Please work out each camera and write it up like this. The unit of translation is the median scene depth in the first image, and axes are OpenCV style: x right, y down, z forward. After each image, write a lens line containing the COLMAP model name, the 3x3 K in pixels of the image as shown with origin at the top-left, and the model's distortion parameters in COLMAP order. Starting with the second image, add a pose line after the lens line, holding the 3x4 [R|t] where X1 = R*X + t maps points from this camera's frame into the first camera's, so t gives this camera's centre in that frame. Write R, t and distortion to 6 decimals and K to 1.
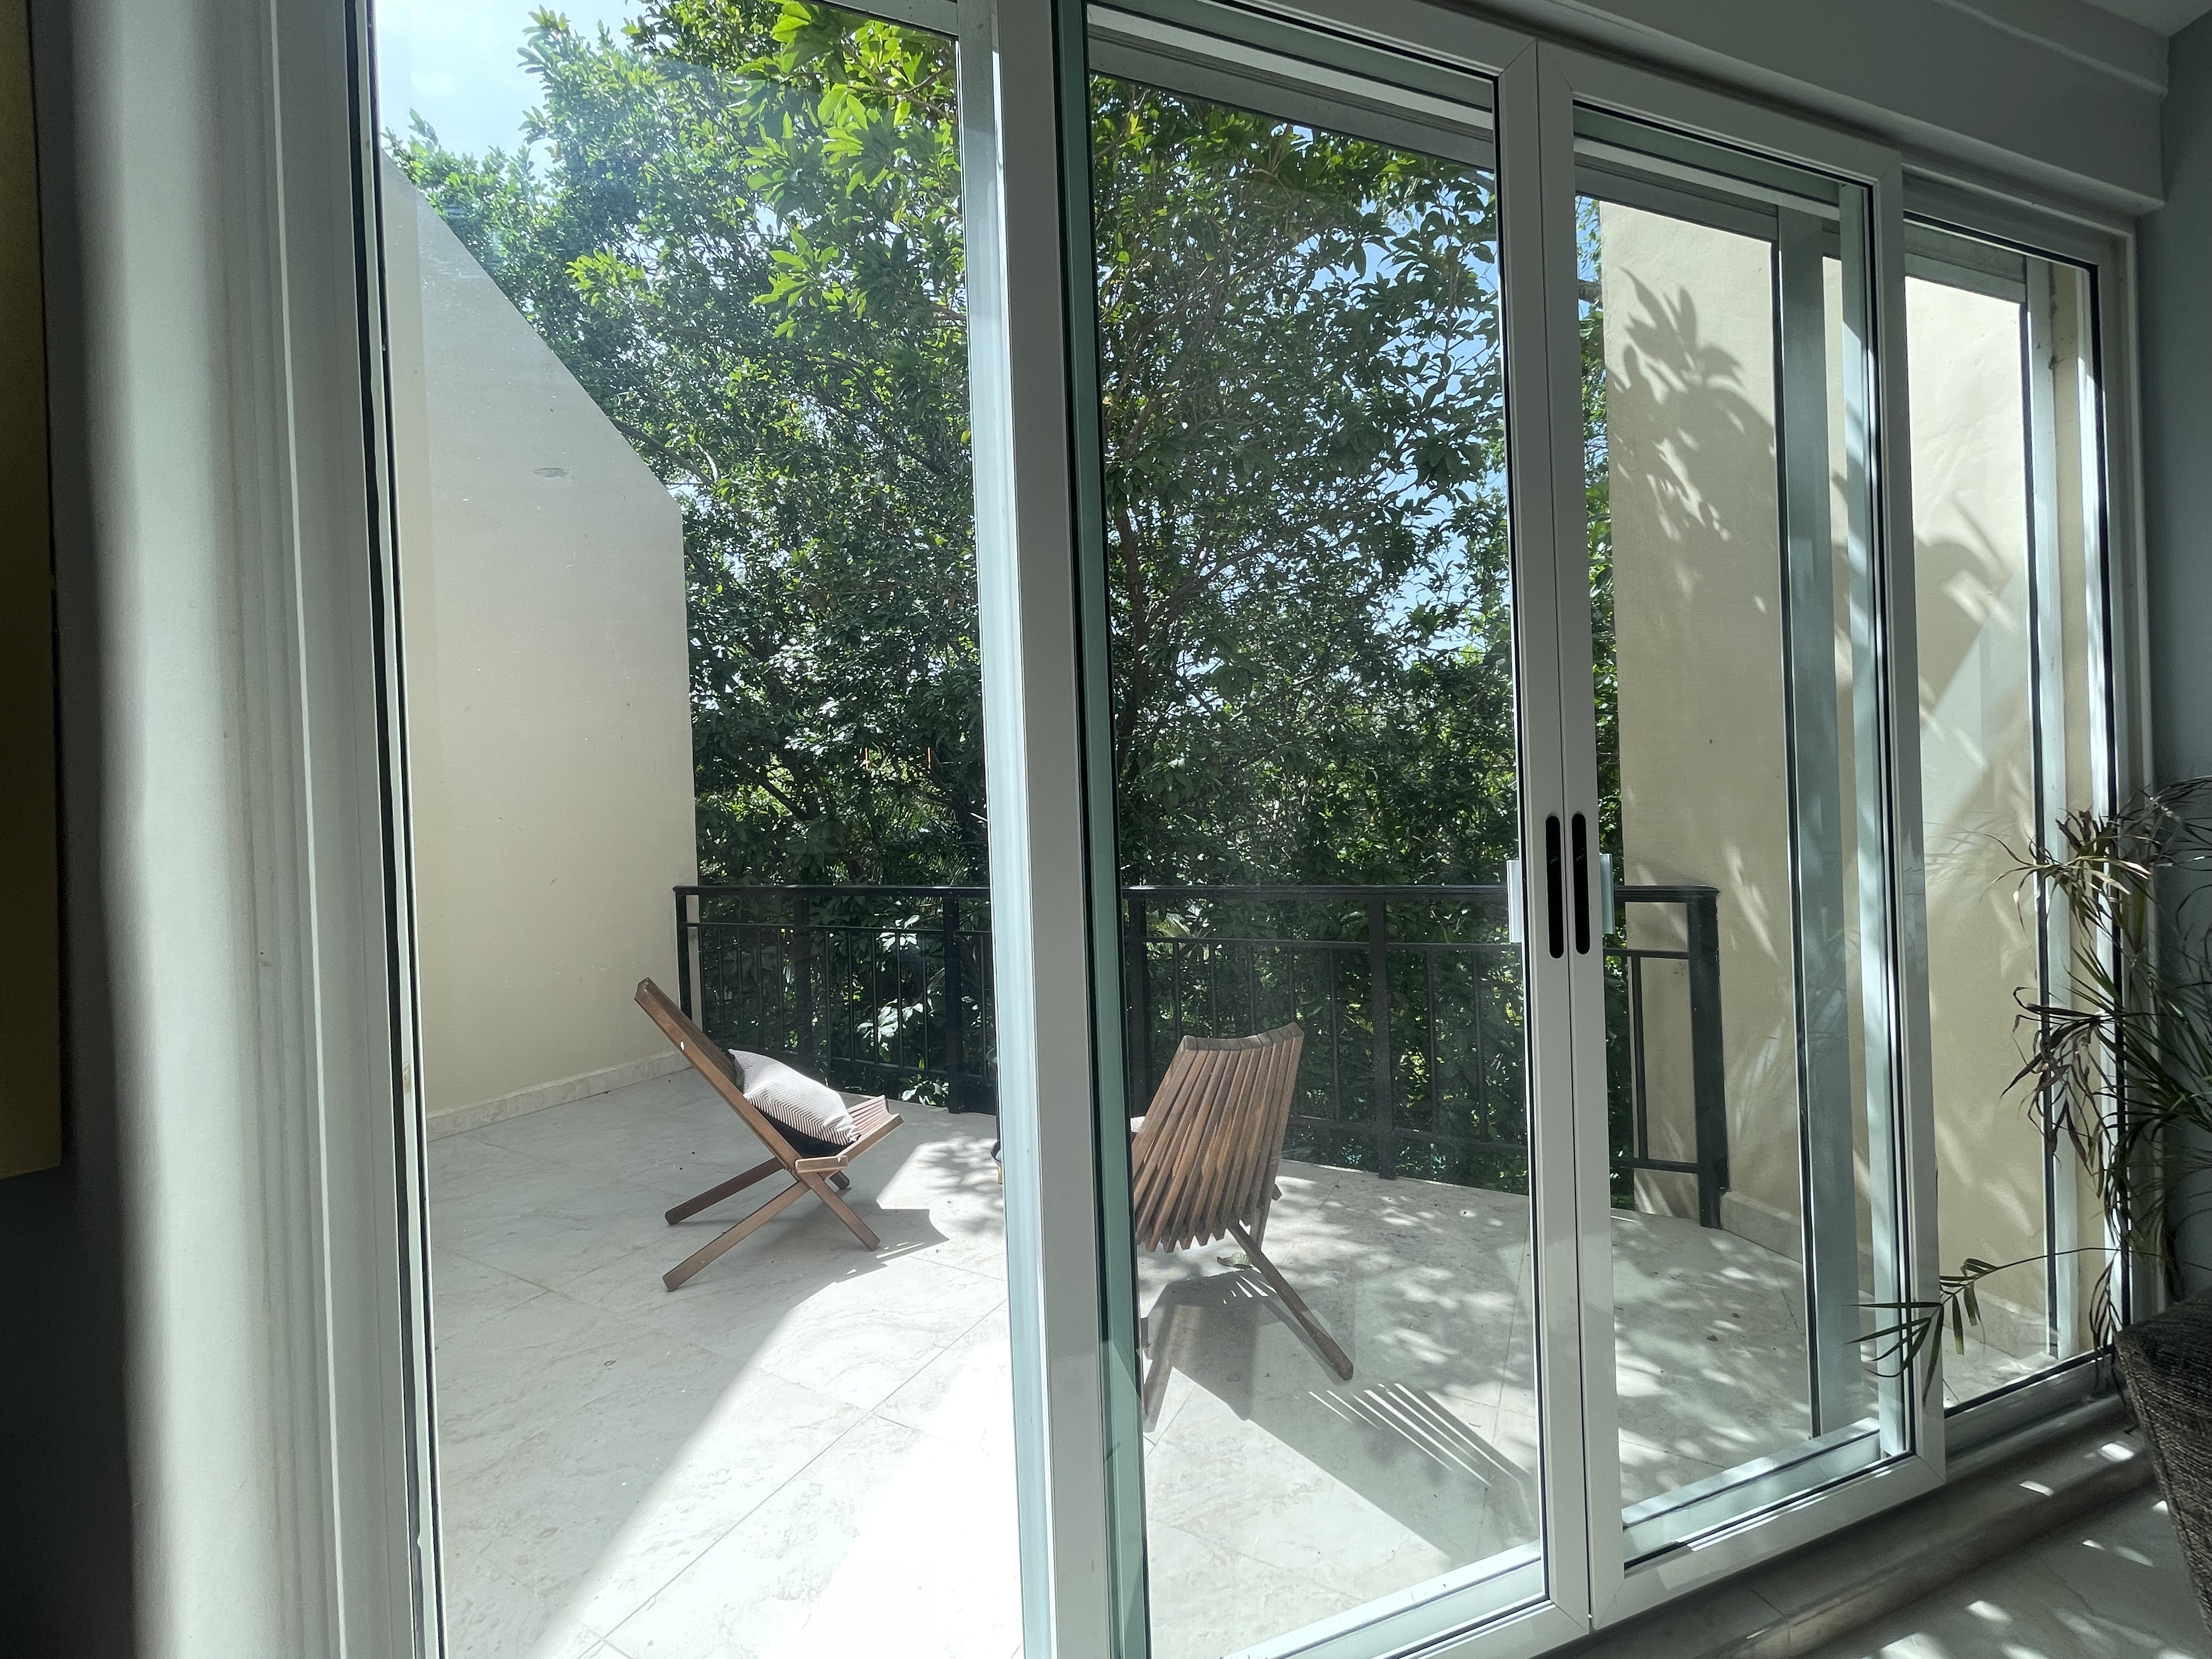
lens RADIAL K [[890.8, 0, 1106.0], [0, 890.8, 829.5], [0, 0, 1]] dist [-0.000125, 0.000031]
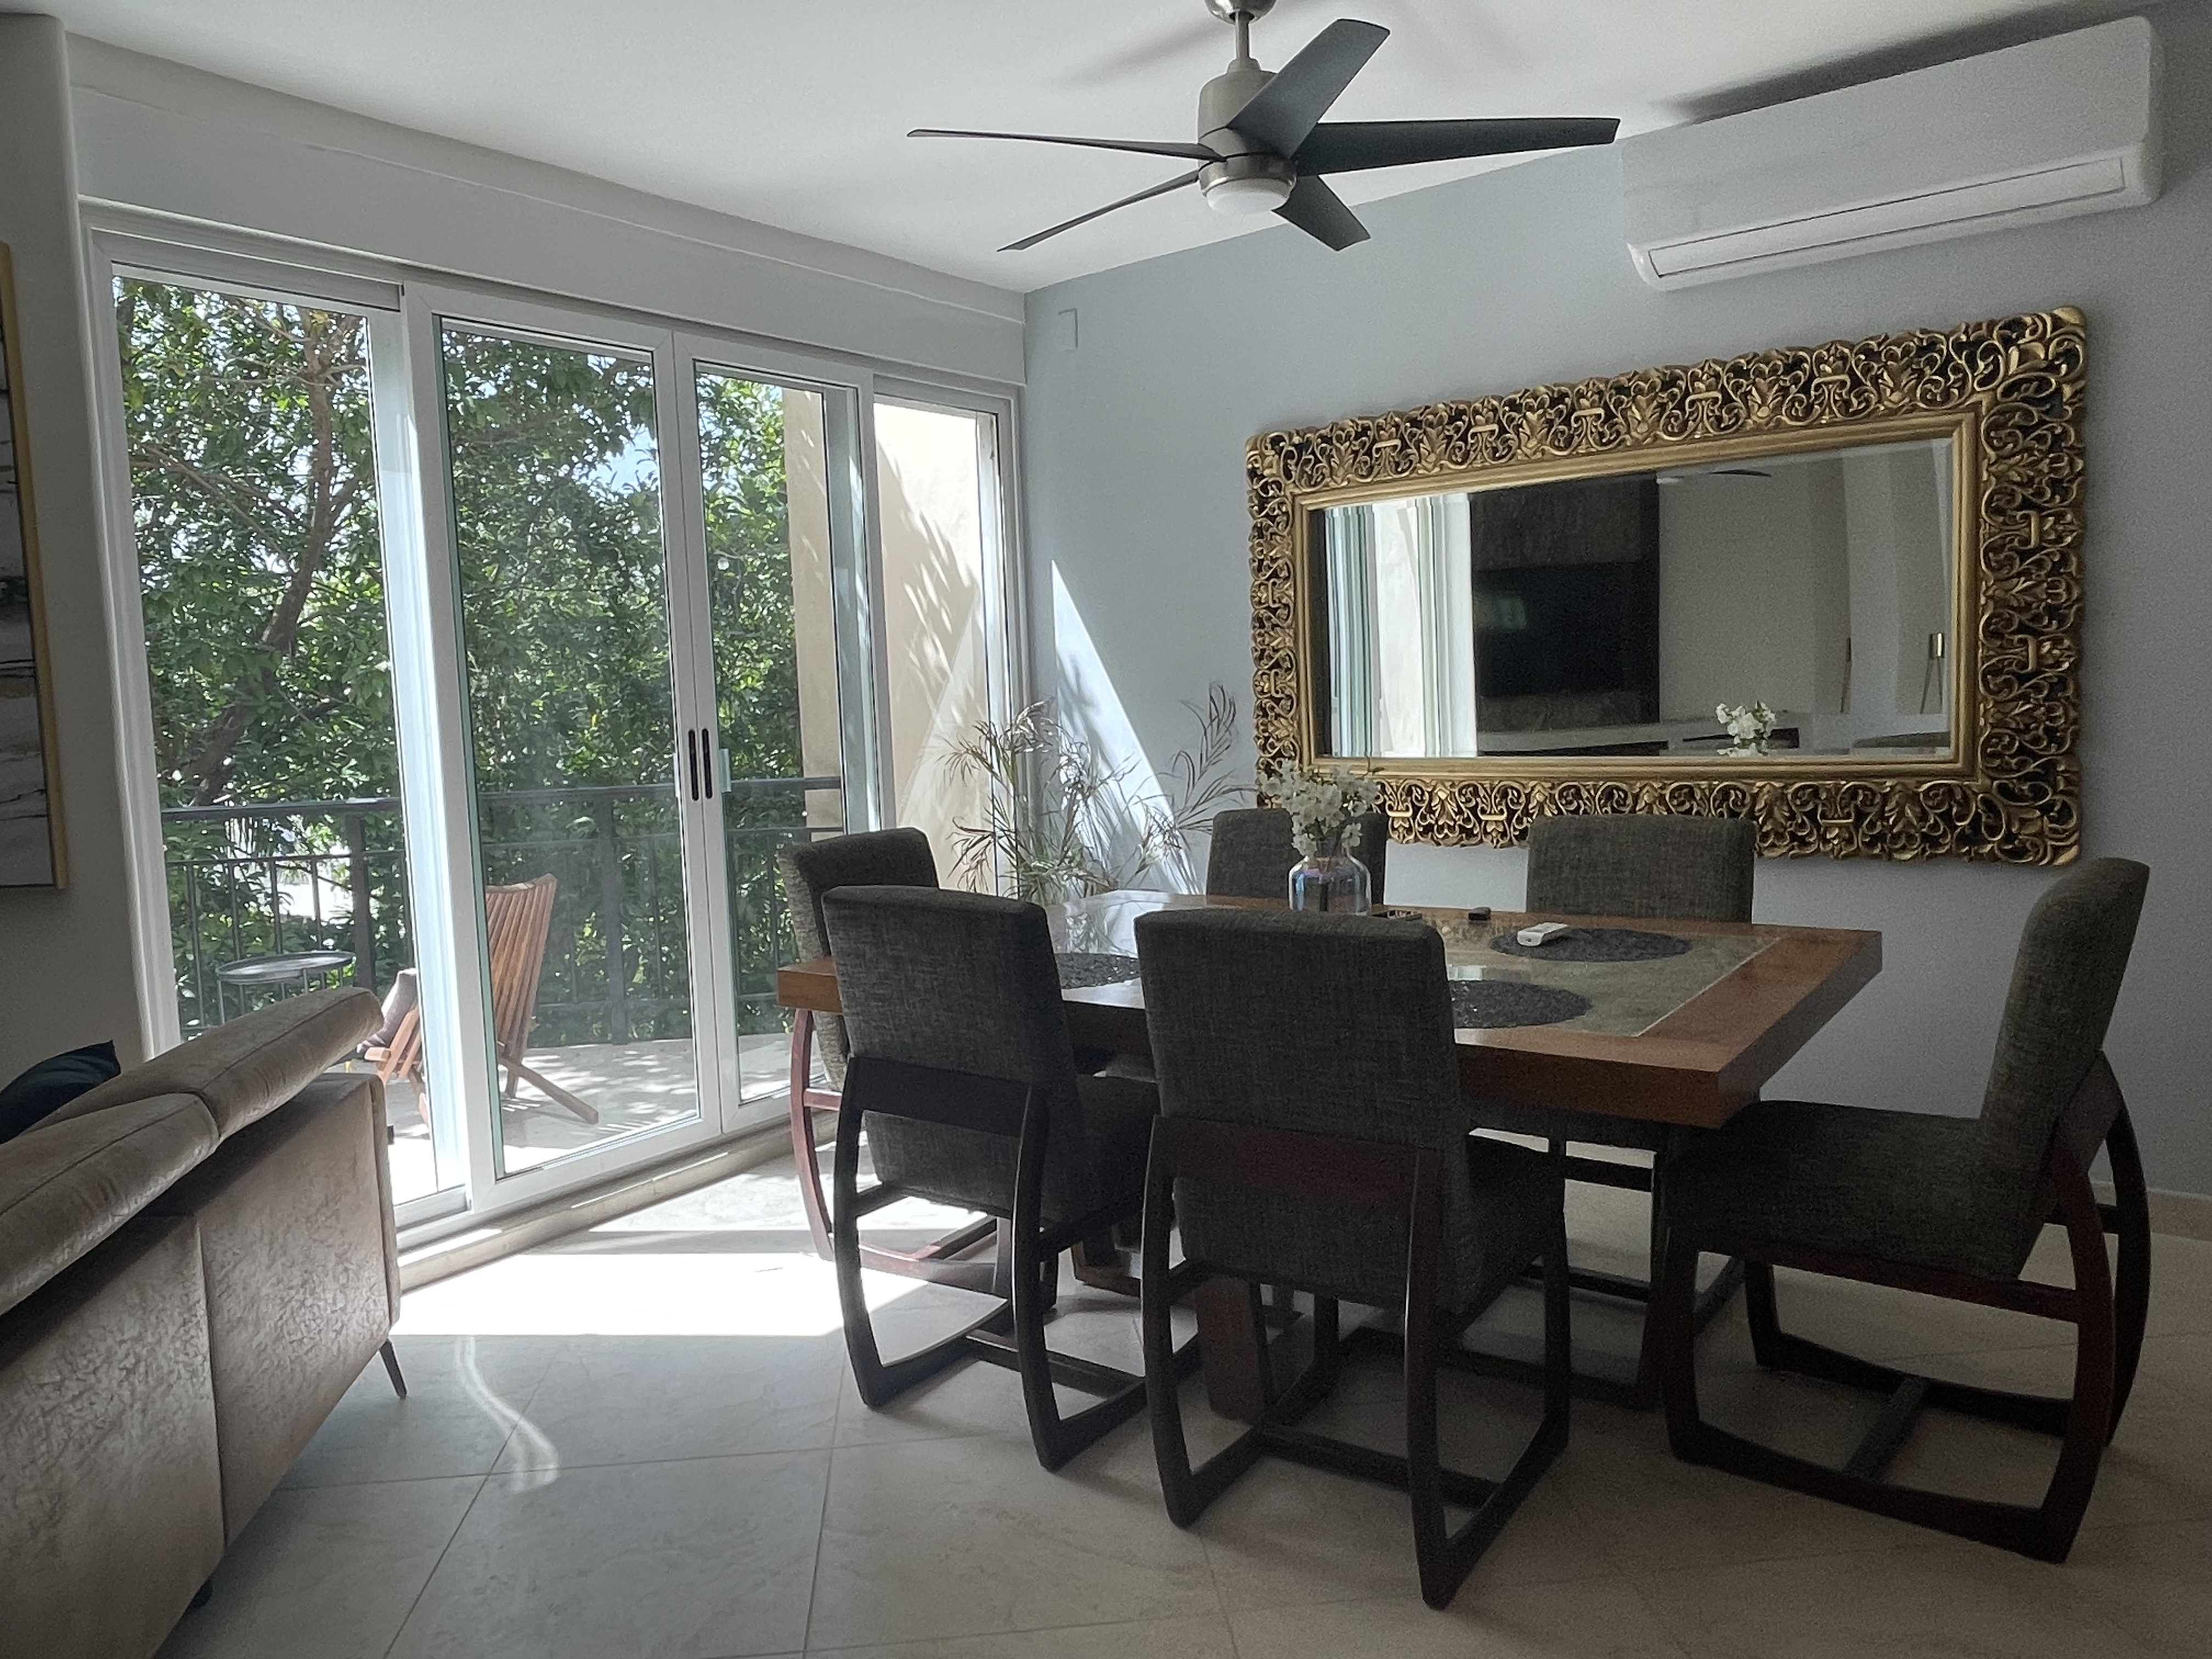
lens RADIAL K [[1545.8, 0, 1106.0], [0, 1545.8, 829.5], [0, 0, 1]] dist [0.002882, -0.022233]
pose [[0.818905, -0.048282, 0.571894, -0.482940], [0.011604, 0.997644, 0.067610, -0.010534], [-0.573811, -0.048730, 0.817537, -1.569947]]
